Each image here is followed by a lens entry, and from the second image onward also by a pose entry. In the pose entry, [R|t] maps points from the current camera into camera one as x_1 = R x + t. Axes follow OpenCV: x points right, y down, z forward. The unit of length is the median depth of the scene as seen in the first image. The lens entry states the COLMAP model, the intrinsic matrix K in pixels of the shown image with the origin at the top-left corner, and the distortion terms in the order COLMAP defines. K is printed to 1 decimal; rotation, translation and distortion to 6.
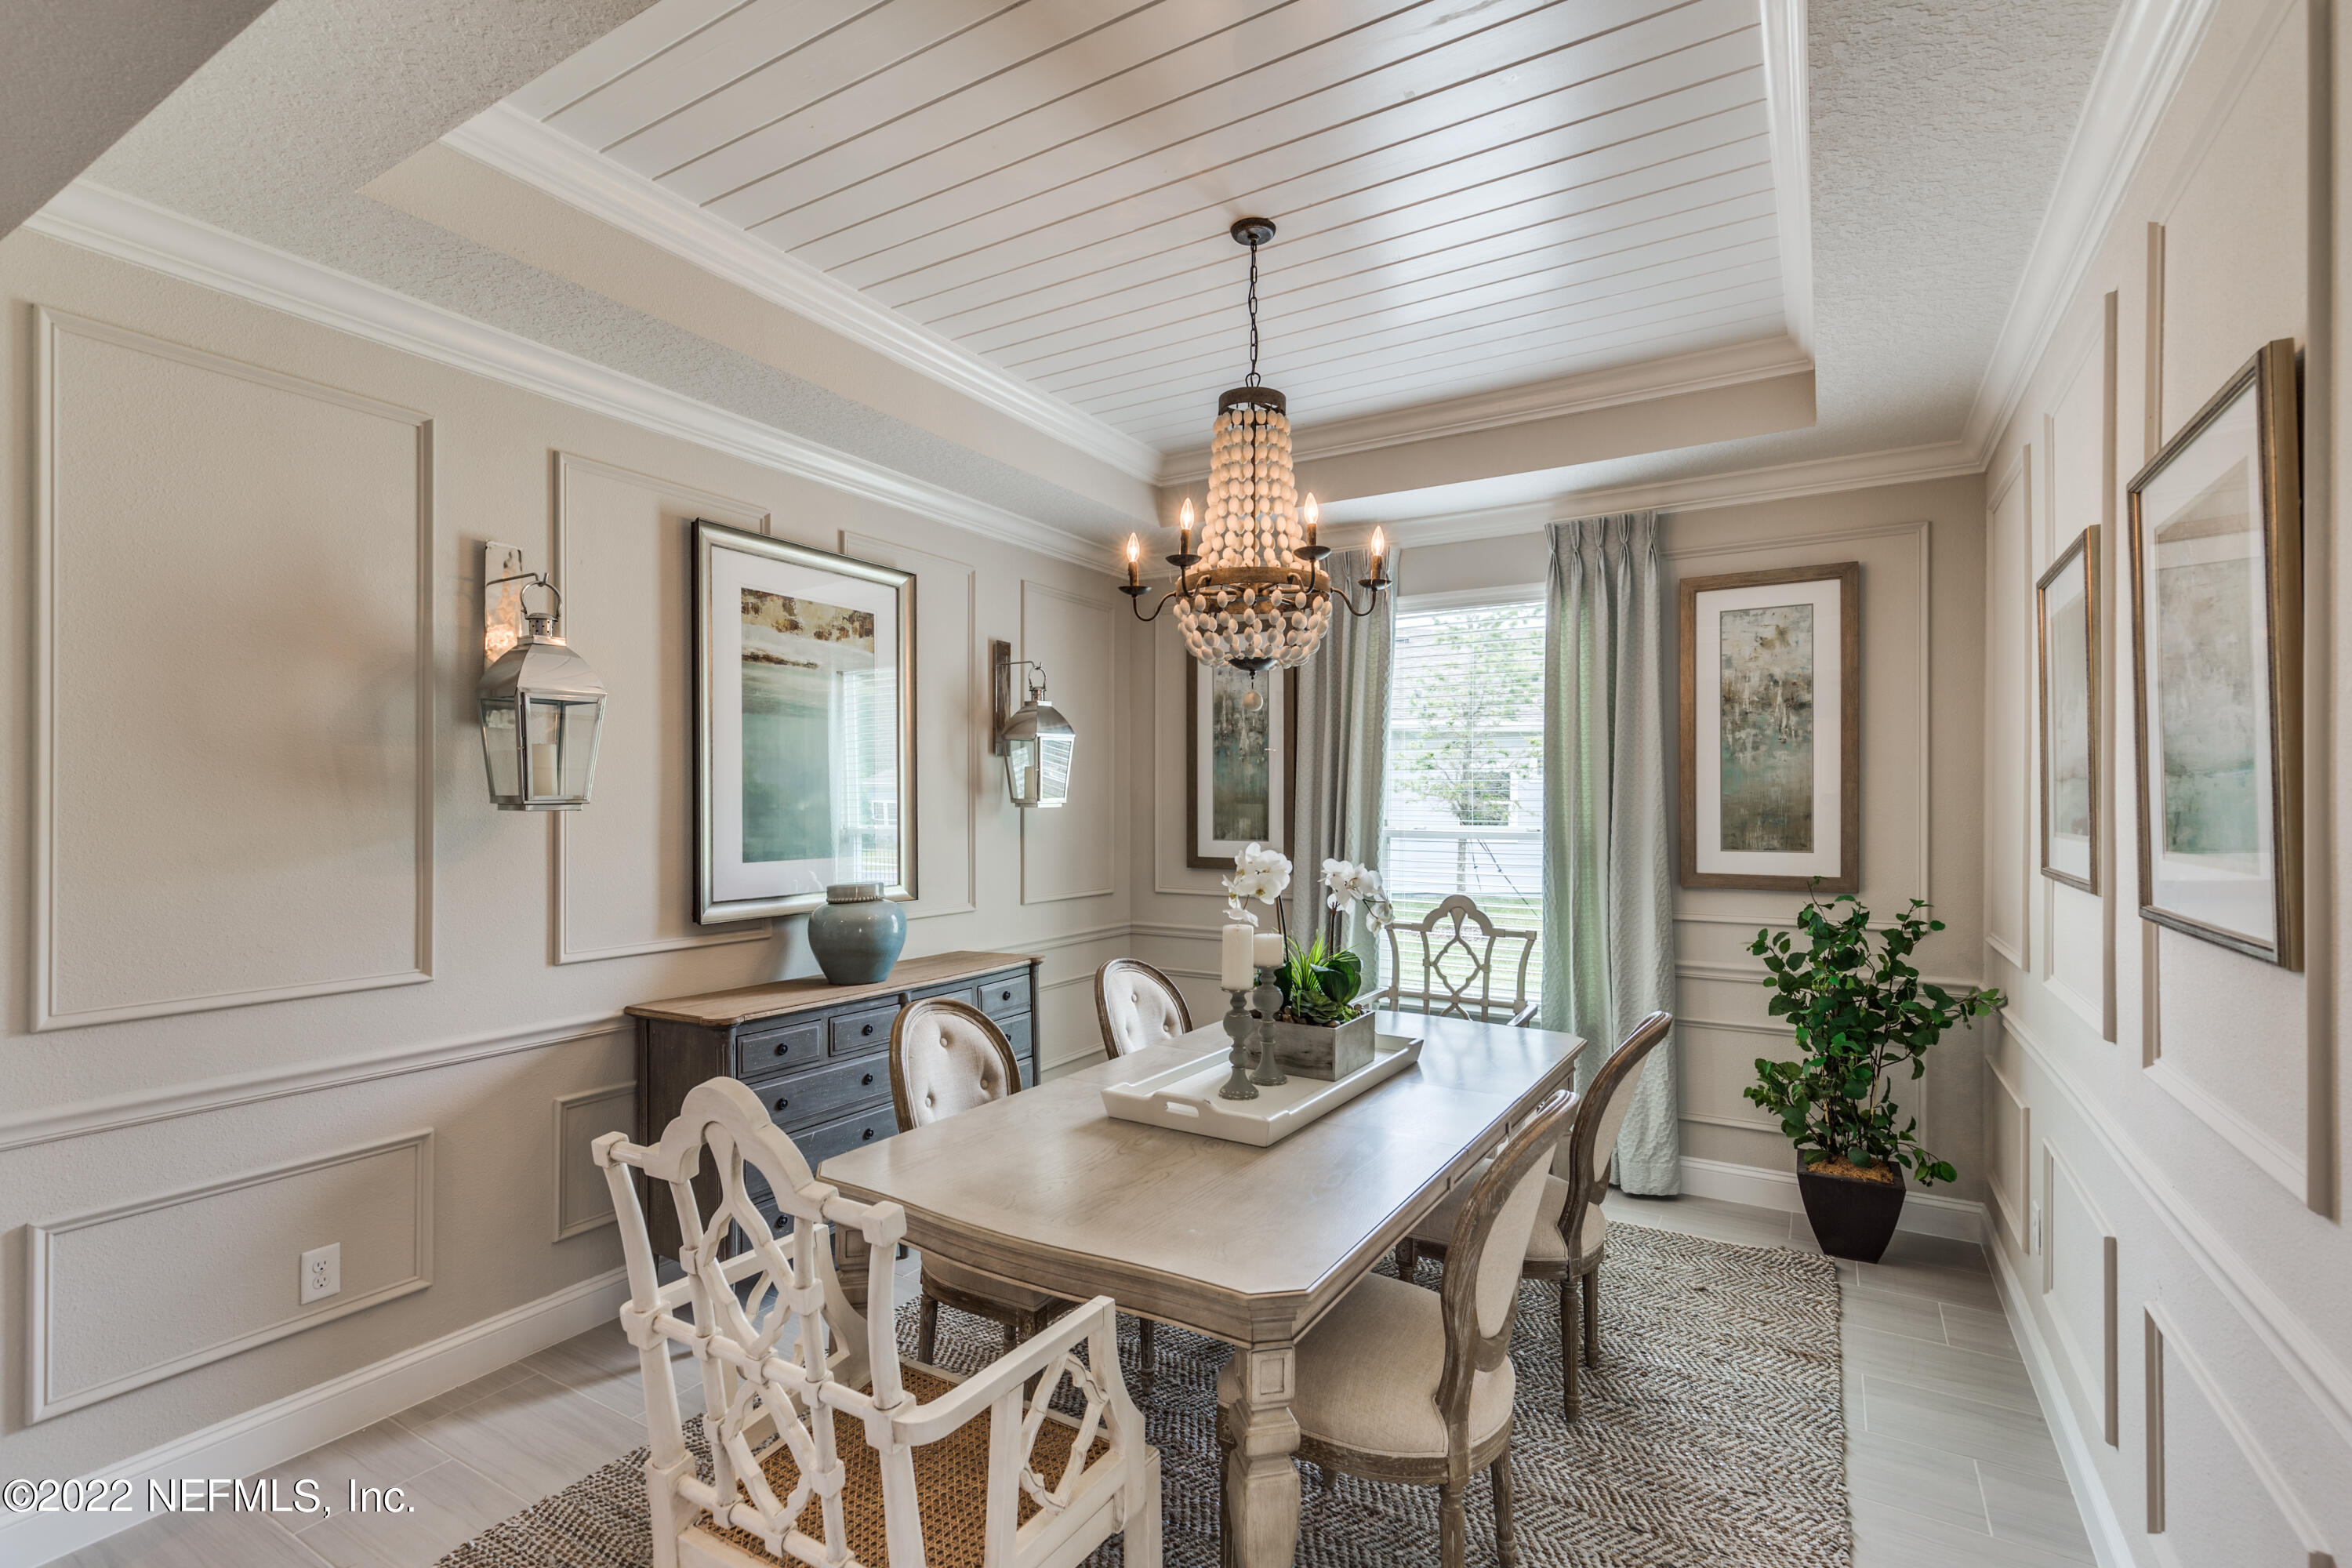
lens RADIAL K [[1071.6, 0, 1175.8], [0, 1071.6, 803.2], [0, 0, 1]] dist [0.010102, -0.000334]
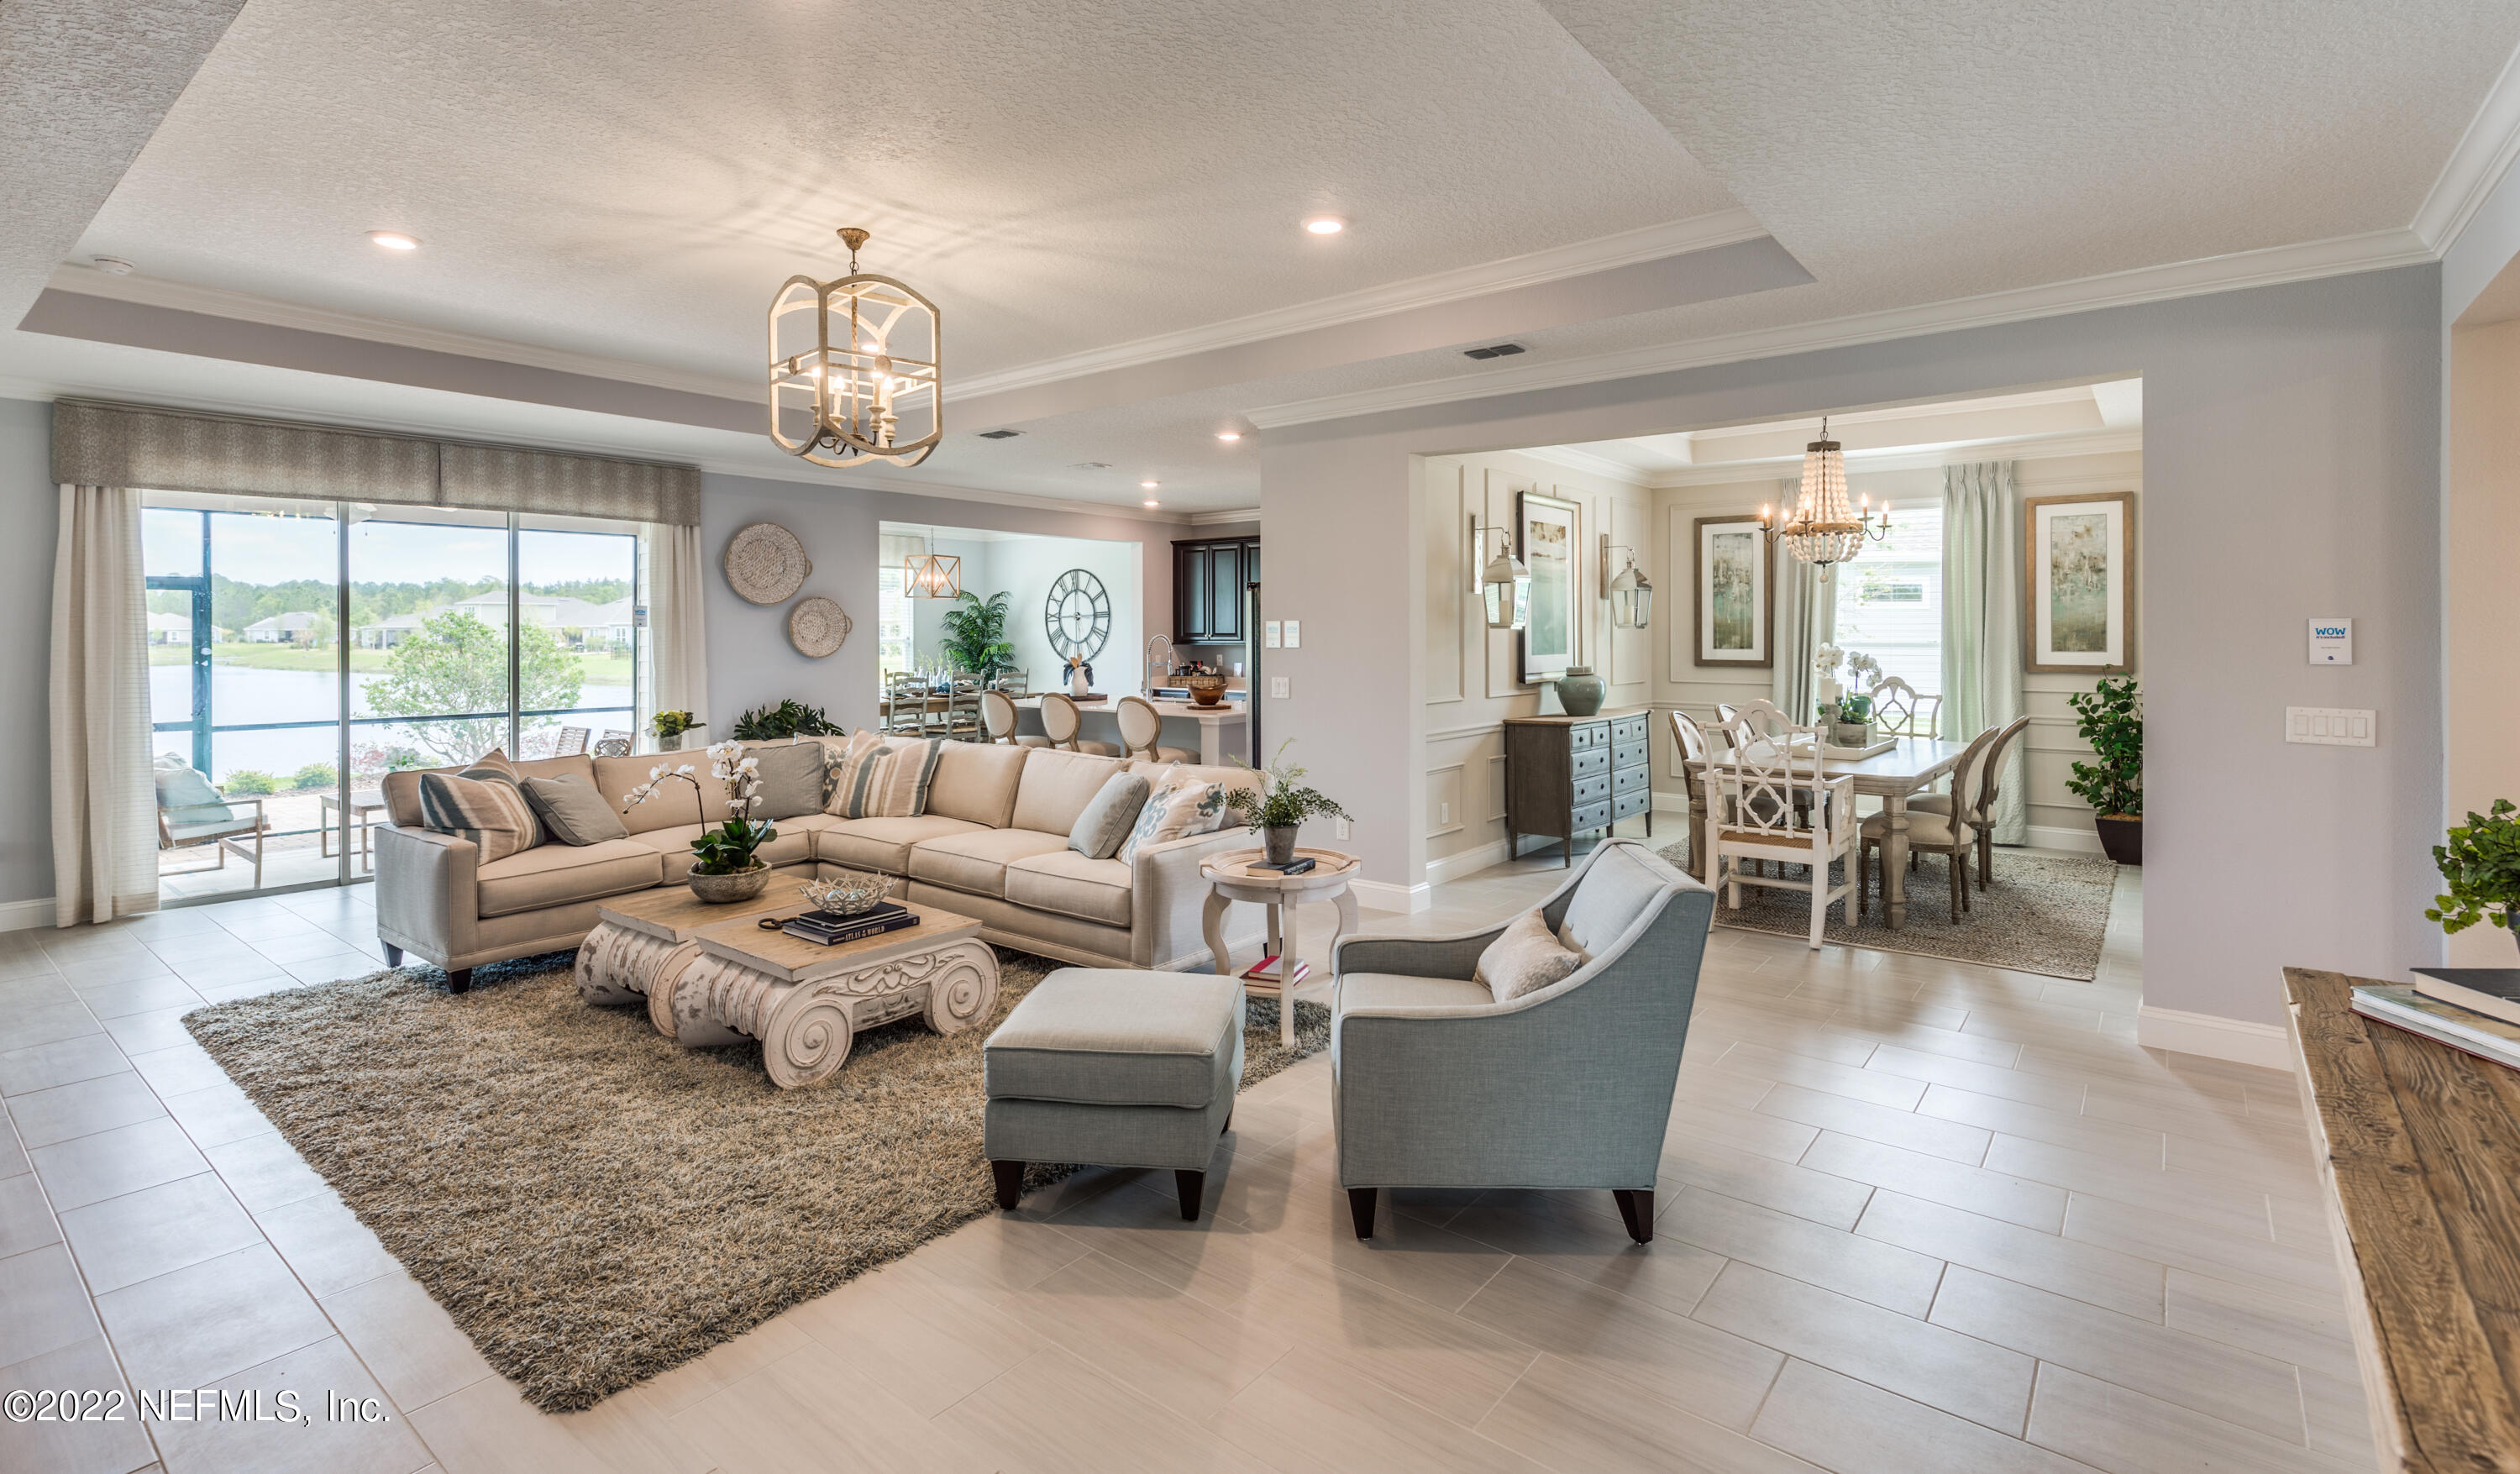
lens RADIAL K [[1143.1, 0, 1256.4], [0, 1143.1, 632.8], [0, 0, 1]] dist [0.000519, 0.000046]
pose [[0.991081, -0.002347, -0.133241, -0.562095], [0.002524, 0.999996, 0.001163, 0.007695], [0.133237, -0.001489, 0.991083, -1.084963]]
